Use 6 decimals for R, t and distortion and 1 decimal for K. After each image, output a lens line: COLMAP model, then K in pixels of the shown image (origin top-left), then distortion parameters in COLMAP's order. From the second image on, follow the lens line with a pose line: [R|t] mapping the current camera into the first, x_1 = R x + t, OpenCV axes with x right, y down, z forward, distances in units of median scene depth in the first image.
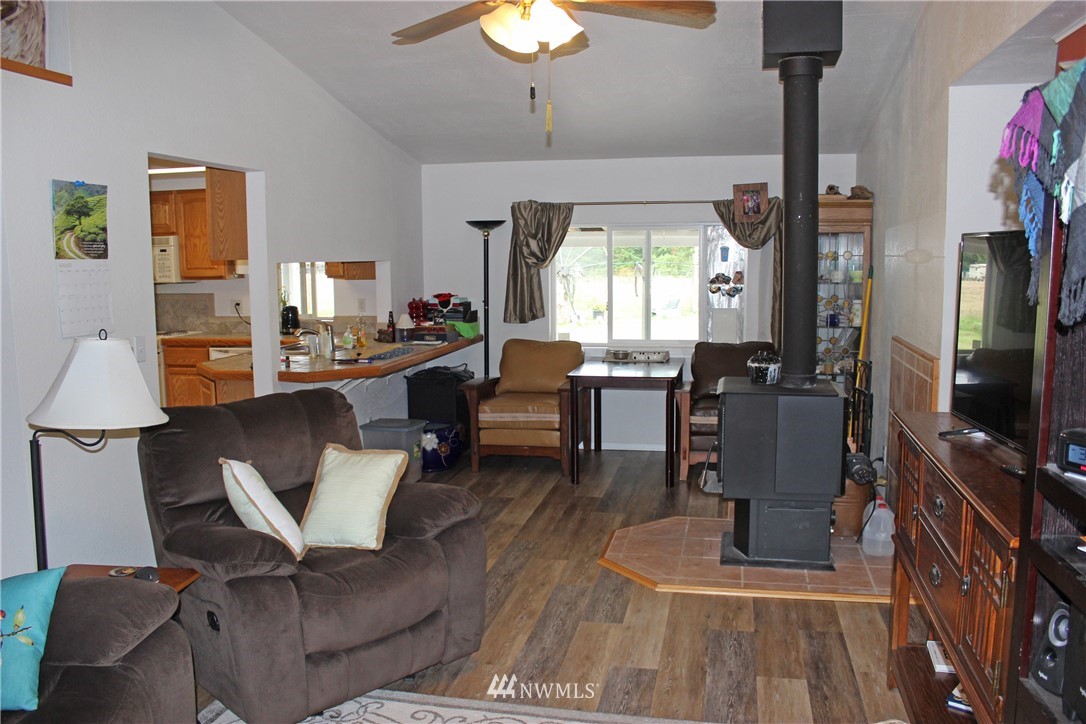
lens RADIAL K [[909.6, 0, 541.2], [0, 909.6, 364.1], [0, 0, 1]] dist [-0.160161, 0.142973]
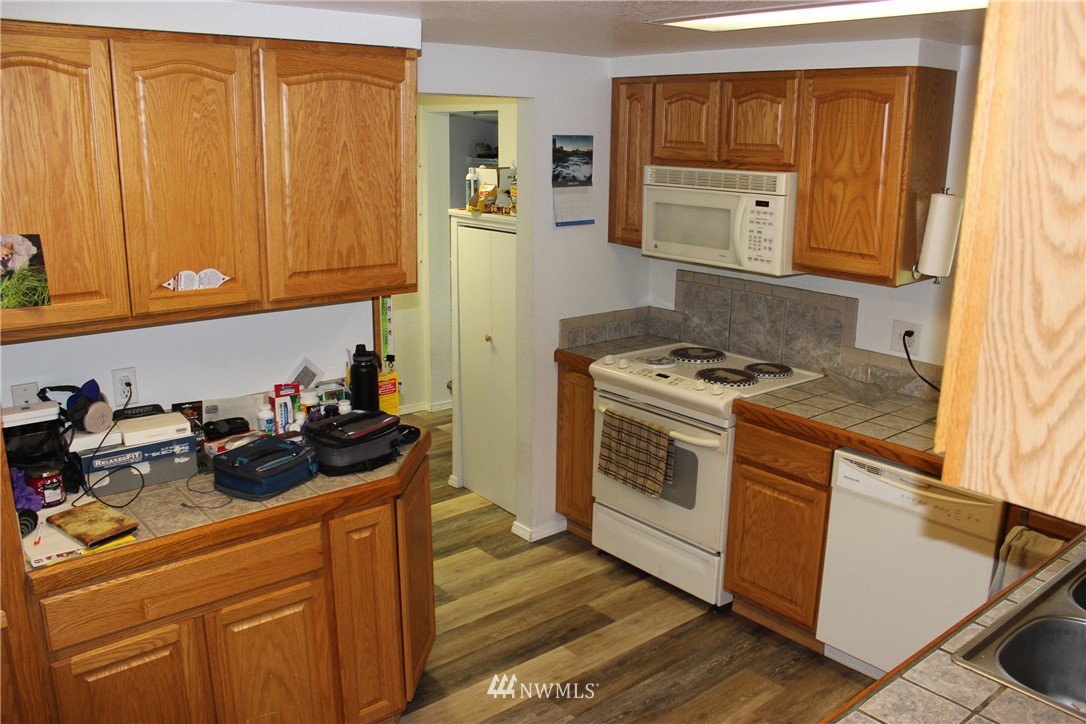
lens RADIAL K [[909.6, 0, 541.1], [0, 909.6, 361.5], [0, 0, 1]] dist [-0.160161, 0.142973]
pose [[0.788403, 0.168963, -0.591501, -0.228335], [-0.094962, 0.983442, 0.154348, -0.108493], [0.607786, -0.065518, 0.791394, 0.557052]]
